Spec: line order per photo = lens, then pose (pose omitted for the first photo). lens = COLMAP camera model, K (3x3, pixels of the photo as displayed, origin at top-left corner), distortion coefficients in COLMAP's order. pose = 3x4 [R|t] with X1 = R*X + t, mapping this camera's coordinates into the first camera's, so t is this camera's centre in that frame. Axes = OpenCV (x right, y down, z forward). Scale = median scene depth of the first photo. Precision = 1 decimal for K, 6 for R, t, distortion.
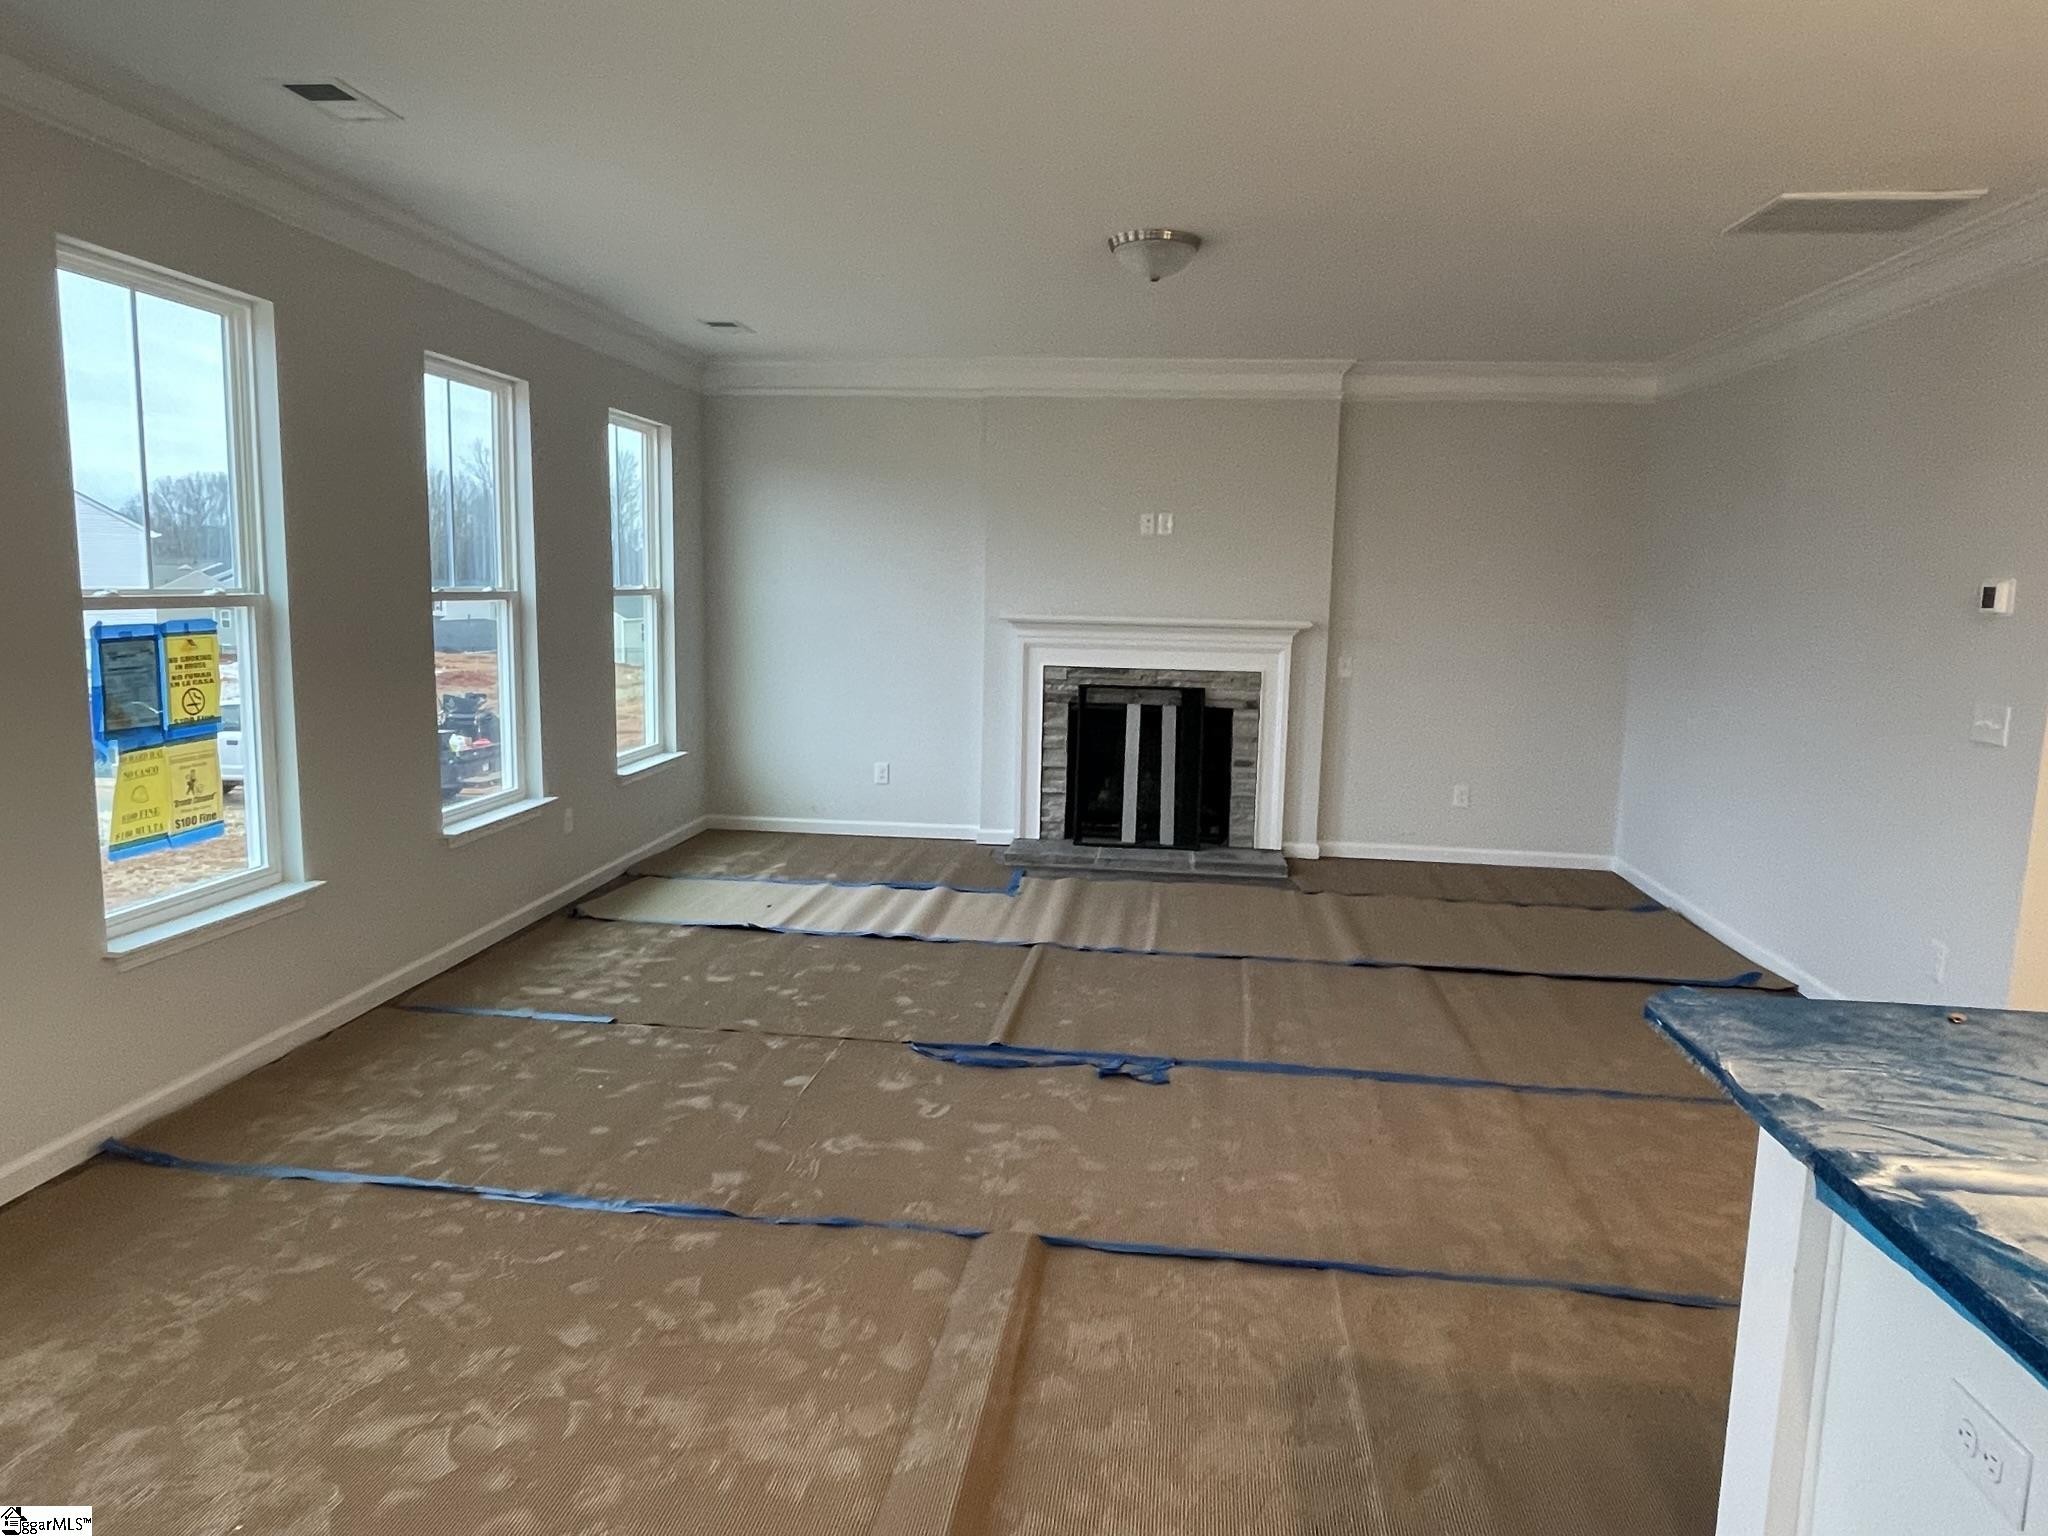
lens RADIAL K [[1291.1, 0, 1024.0], [0, 1291.1, 768.0], [0, 0, 1]] dist [0.000585, -0.002114]
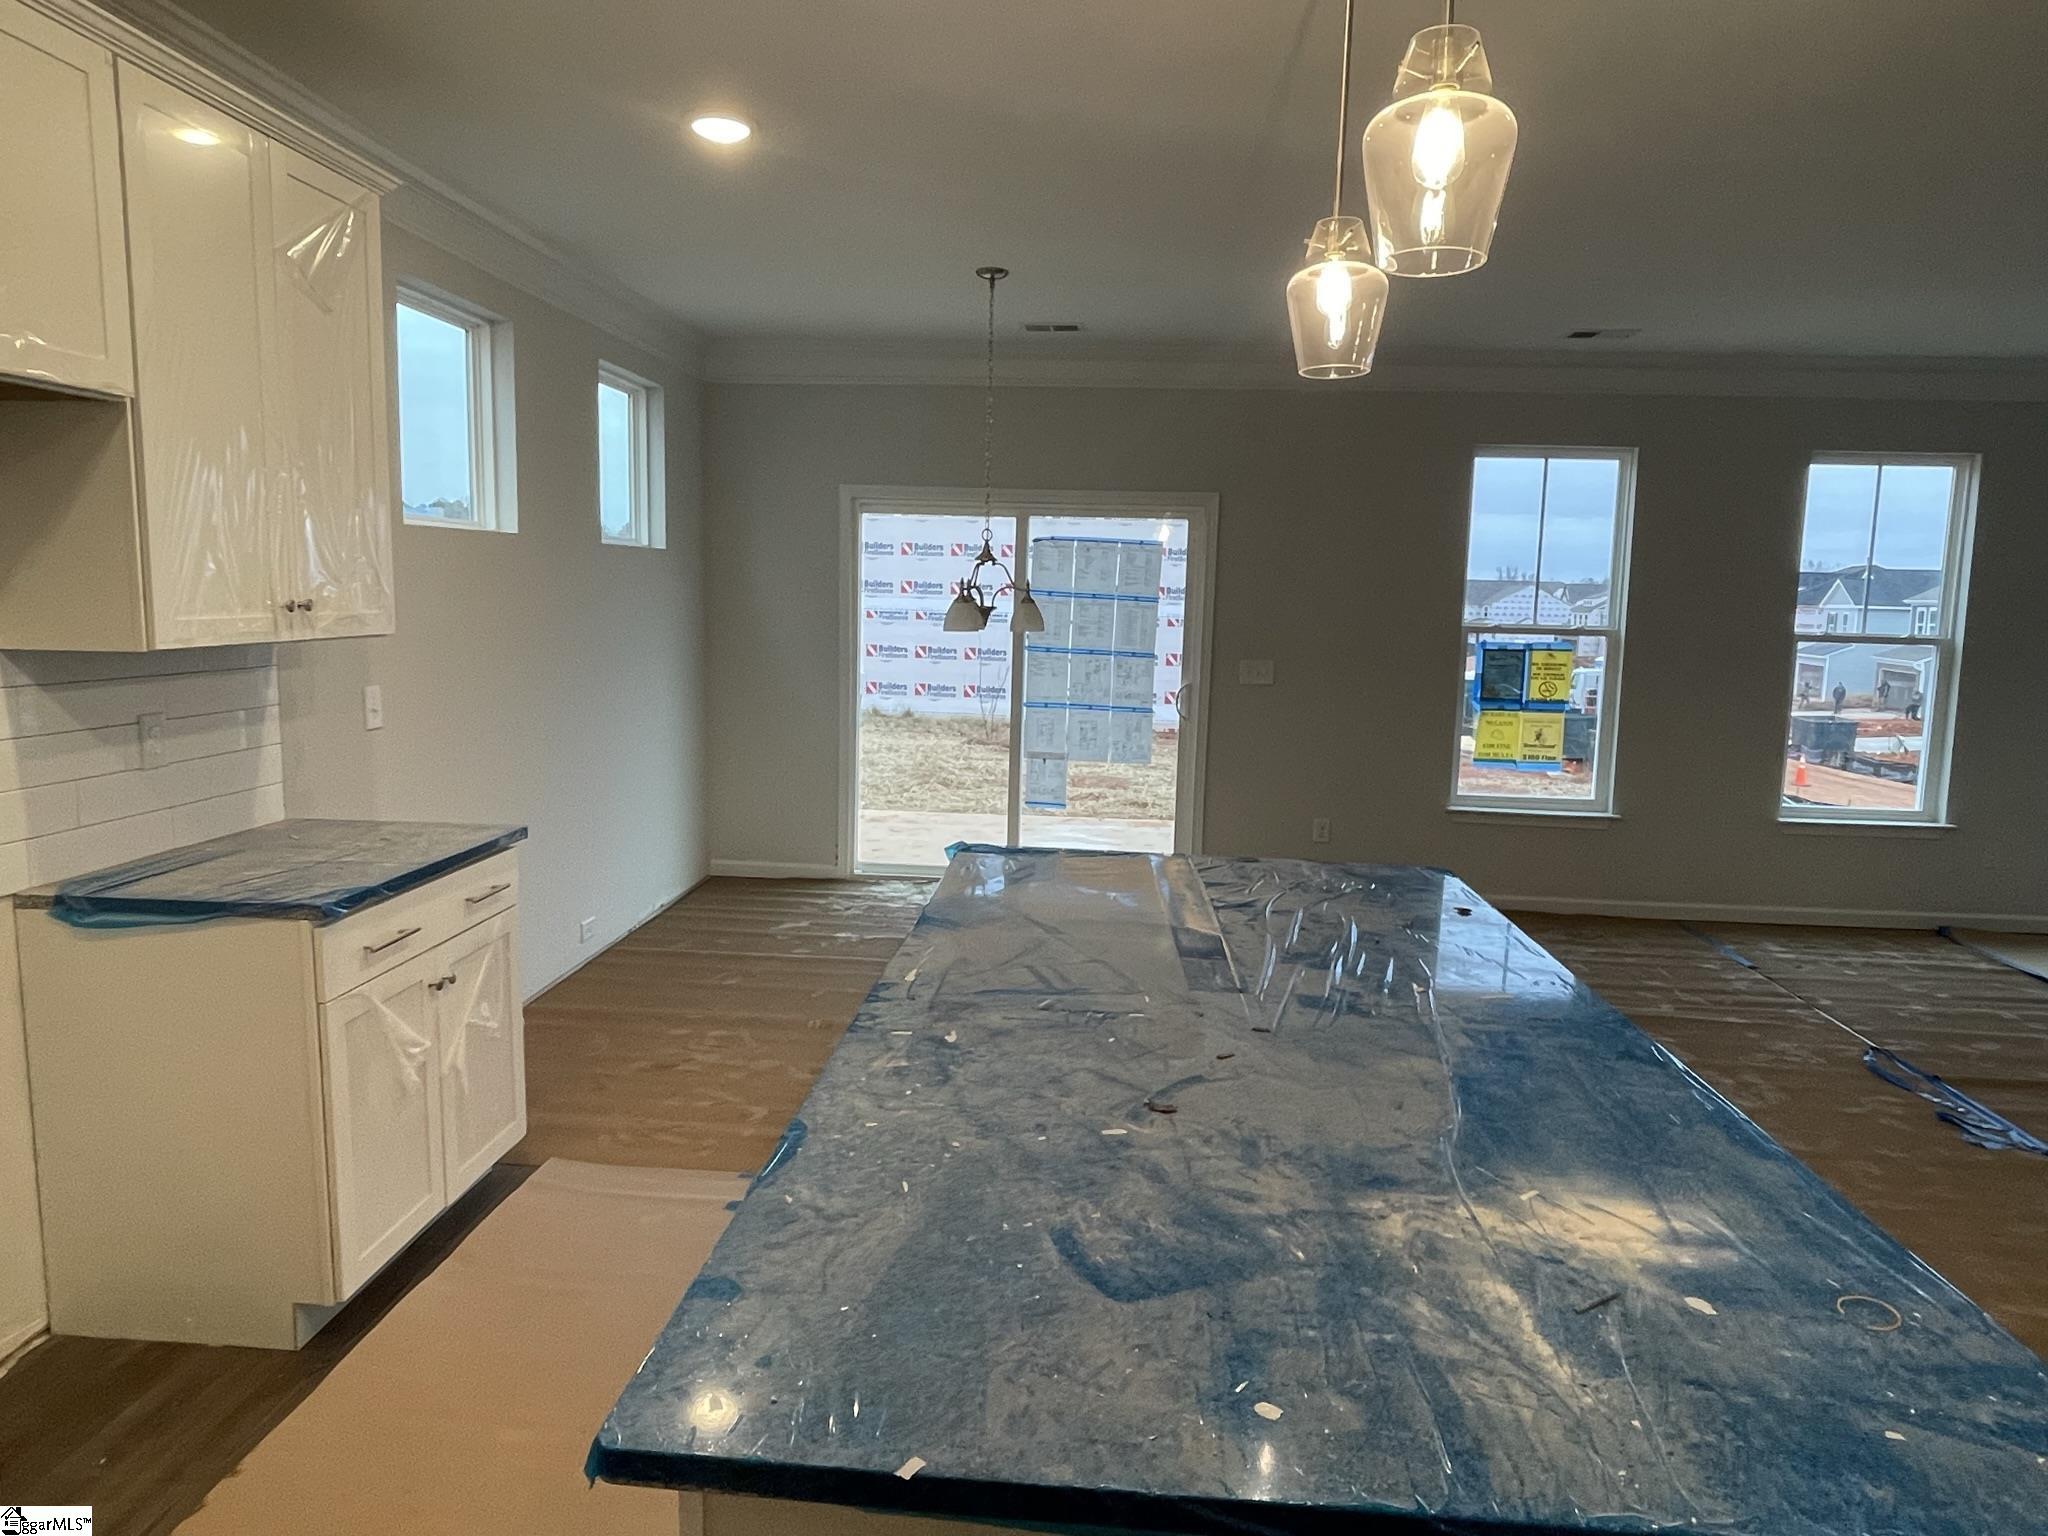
lens RADIAL K [[1291.1, 0, 1024.0], [0, 1291.1, 768.0], [0, 0, 1]] dist [0.000585, -0.002114]
pose [[0.031544, 0.109267, -0.993512, 0.556749], [-0.167704, 0.980493, 0.102510, -0.004063], [0.985333, 0.163382, 0.049253, 0.124720]]
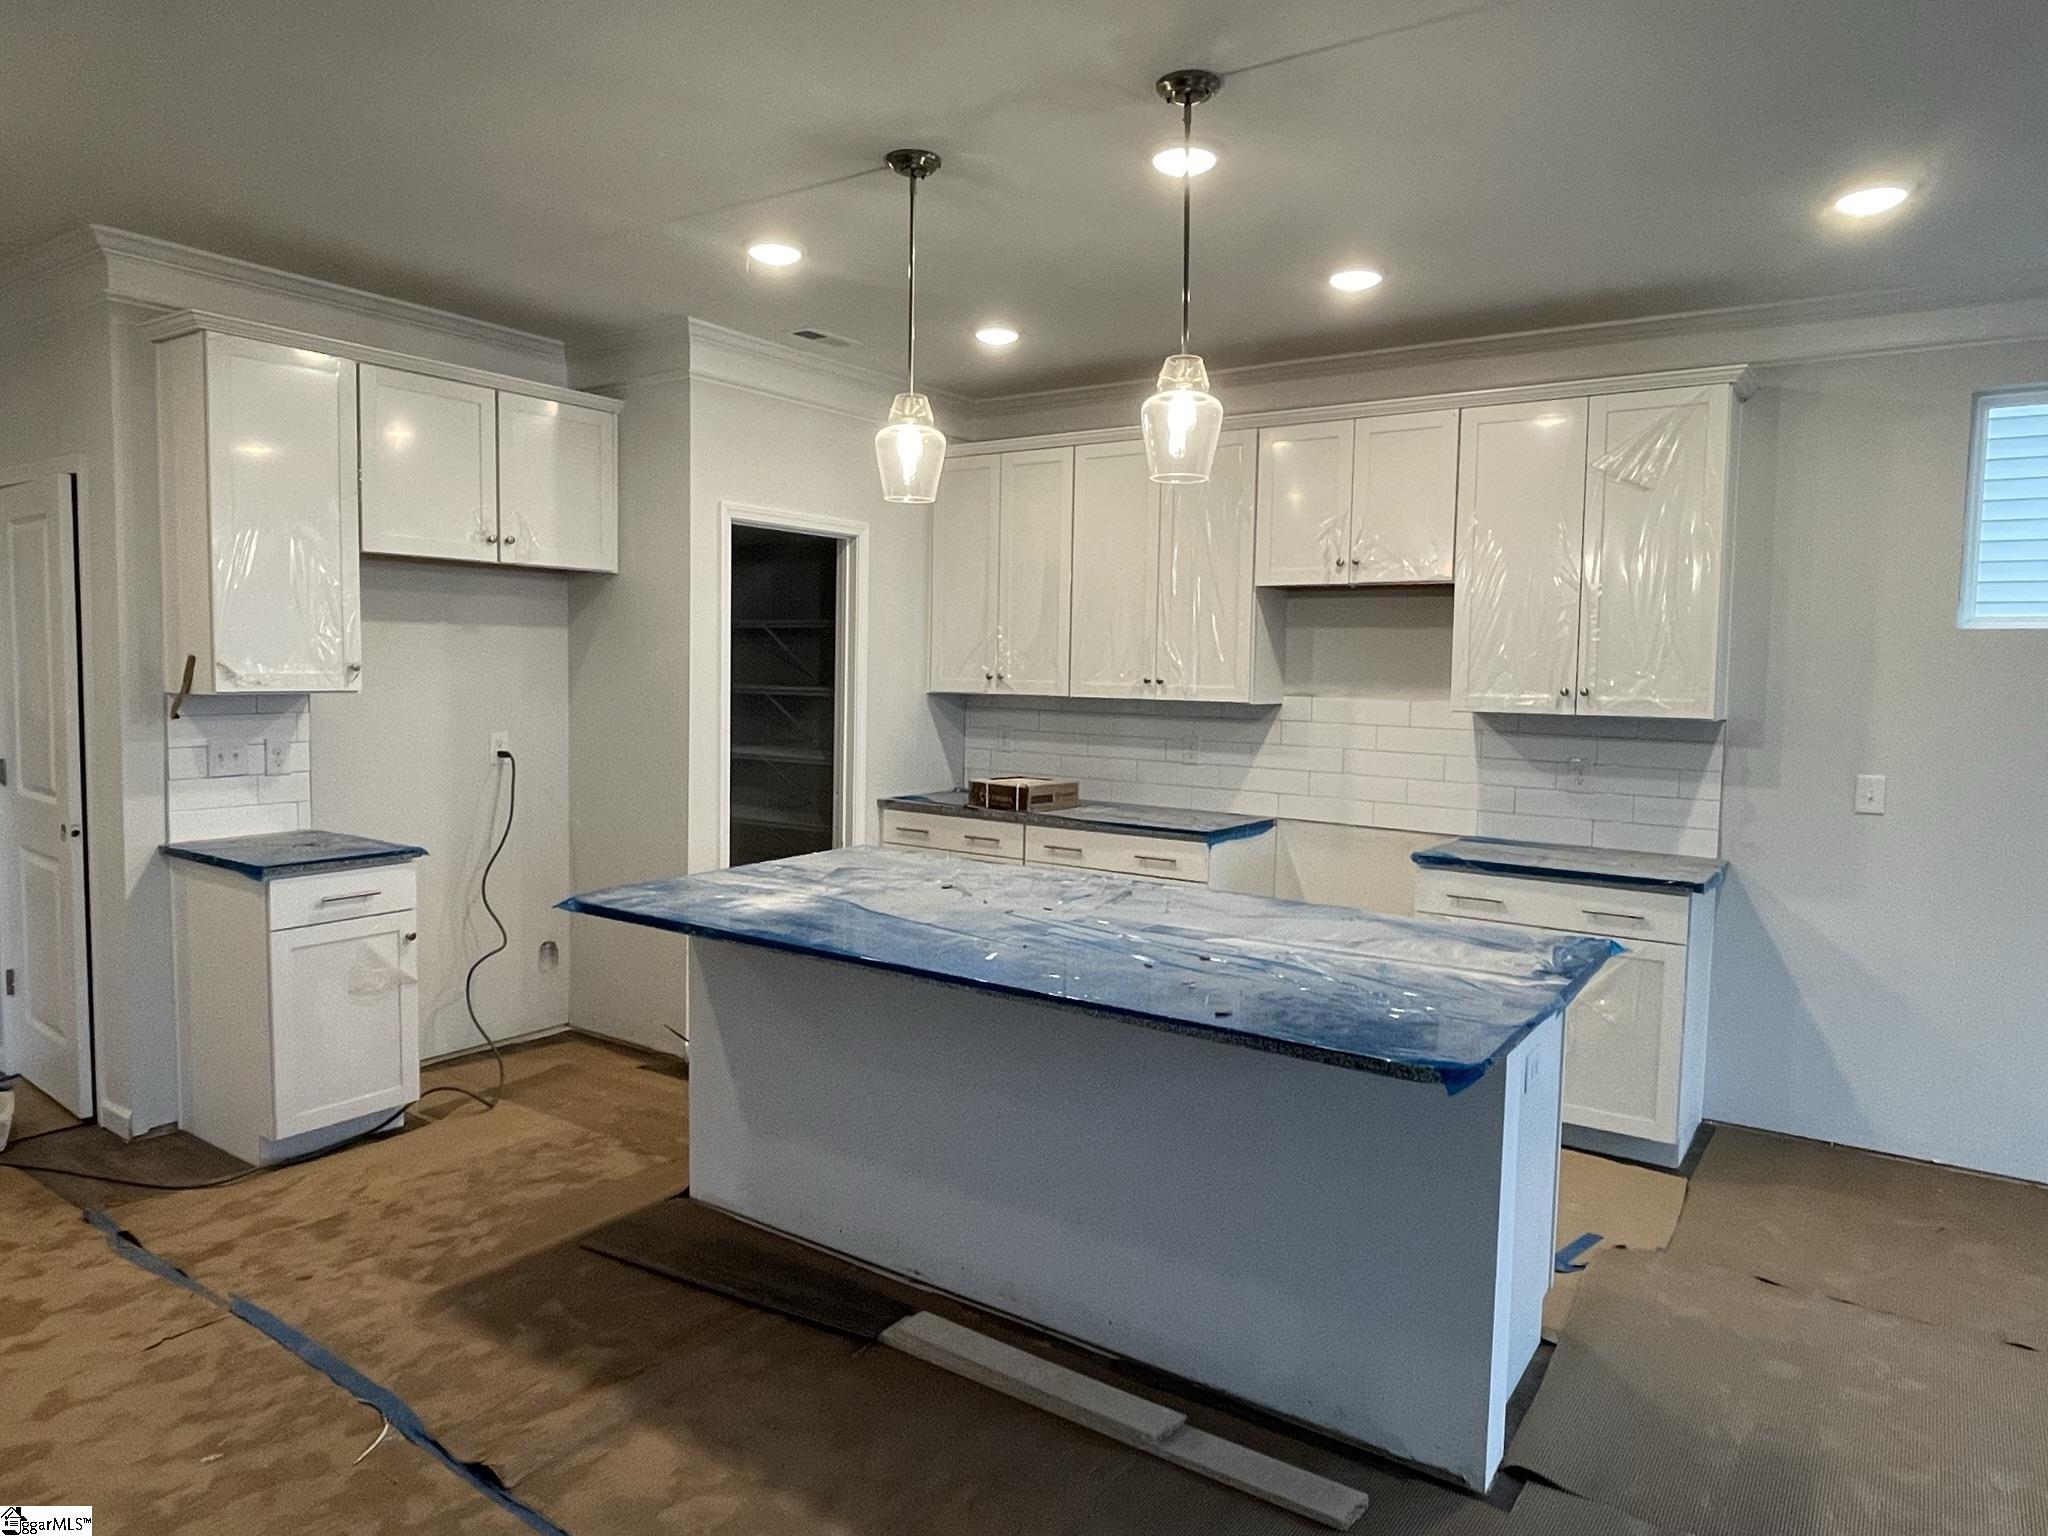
lens RADIAL K [[1291.1, 0, 1024.0], [0, 1291.1, 768.0], [0, 0, 1]] dist [0.000585, -0.002114]
pose [[-0.882574, -0.084792, 0.462464, 0.094162], [0.025194, 0.973662, 0.226600, -0.083228], [-0.469498, 0.211643, -0.857193, 0.561393]]
